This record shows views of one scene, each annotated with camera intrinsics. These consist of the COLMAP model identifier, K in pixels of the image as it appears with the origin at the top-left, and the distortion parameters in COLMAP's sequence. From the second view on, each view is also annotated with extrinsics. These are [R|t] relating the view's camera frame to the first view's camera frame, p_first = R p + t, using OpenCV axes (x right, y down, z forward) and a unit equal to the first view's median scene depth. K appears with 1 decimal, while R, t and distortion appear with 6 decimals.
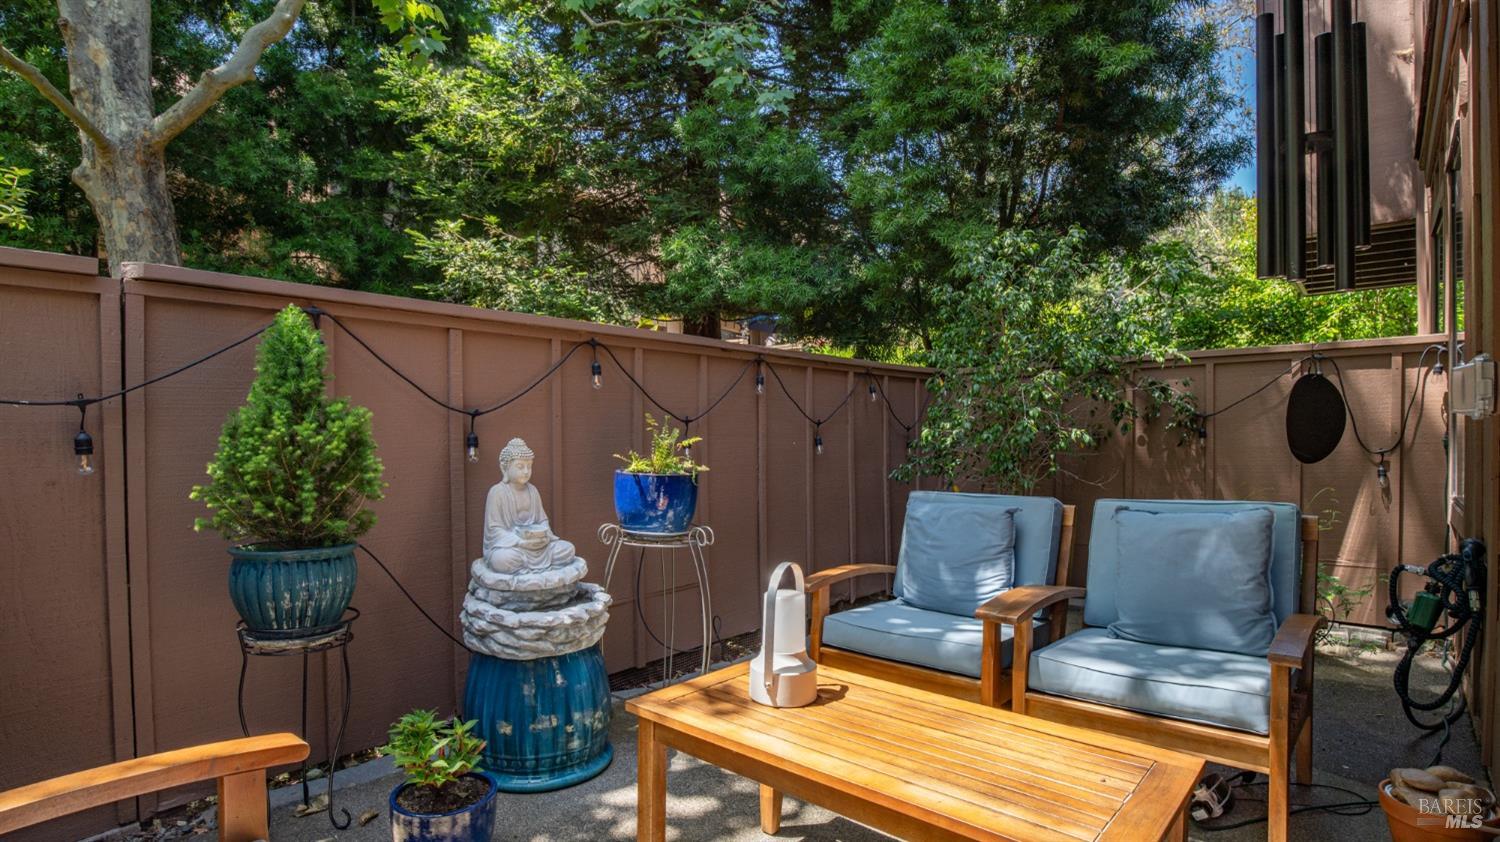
lens RADIAL K [[712.6, 0, 751.2], [0, 712.6, 432.2], [0, 0, 1]] dist [-0.026510, -0.000900]
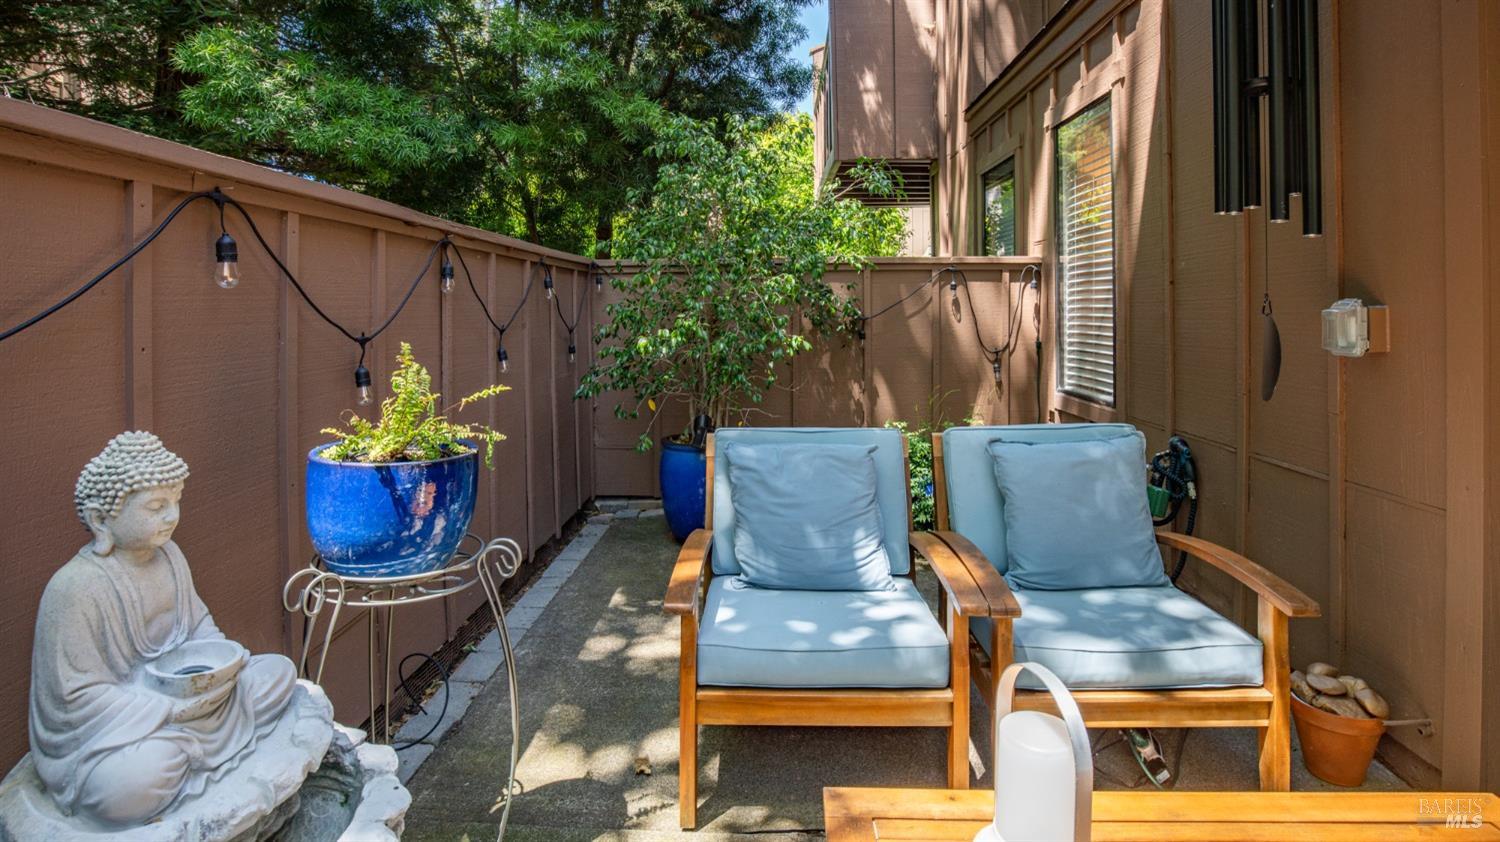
lens RADIAL K [[712.6, 0, 746.8], [0, 712.6, 306.2], [0, 0, 1]] dist [-0.026510, -0.000900]
pose [[0.783544, 0.008442, 0.621279, -0.237167], [-0.003155, 0.999949, -0.009609, -0.044880], [-0.621328, 0.005569, 0.783531, 0.382635]]
